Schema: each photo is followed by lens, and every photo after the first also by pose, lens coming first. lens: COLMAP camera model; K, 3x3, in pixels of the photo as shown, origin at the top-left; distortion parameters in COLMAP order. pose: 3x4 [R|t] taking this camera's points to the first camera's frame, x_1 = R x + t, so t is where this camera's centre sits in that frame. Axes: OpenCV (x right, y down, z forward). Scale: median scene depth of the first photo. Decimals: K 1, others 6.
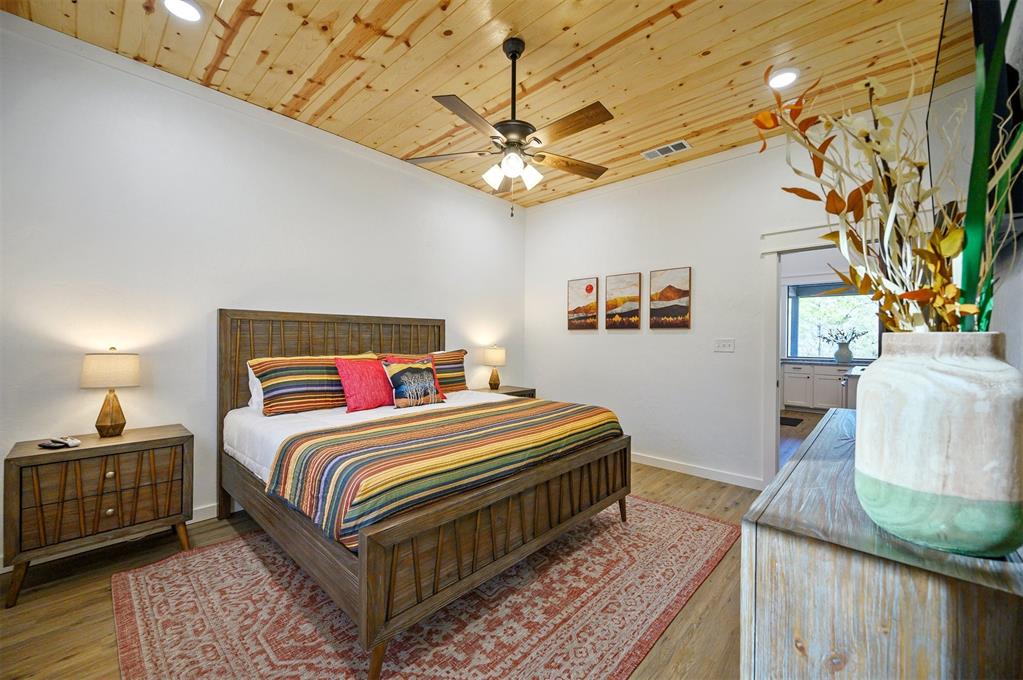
lens RADIAL K [[408.2, 0, 511.5], [0, 408.2, 340.0], [0, 0, 1]] dist [-0.002065, -0.000187]
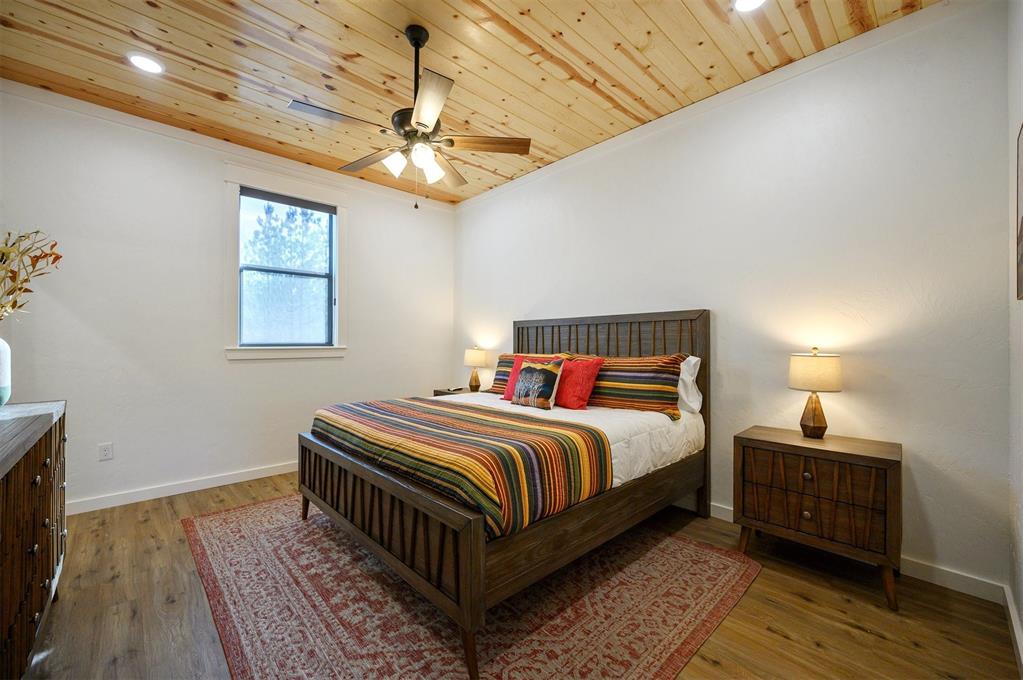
lens RADIAL K [[408.6, 0, 515.2], [0, 408.6, 334.5], [0, 0, 1]] dist [-0.002895, -0.000106]
pose [[-0.060544, -0.014890, -0.998054, 1.123177], [-0.005212, 0.999880, -0.014601, -0.000724], [0.998152, 0.004318, -0.060614, 1.504904]]
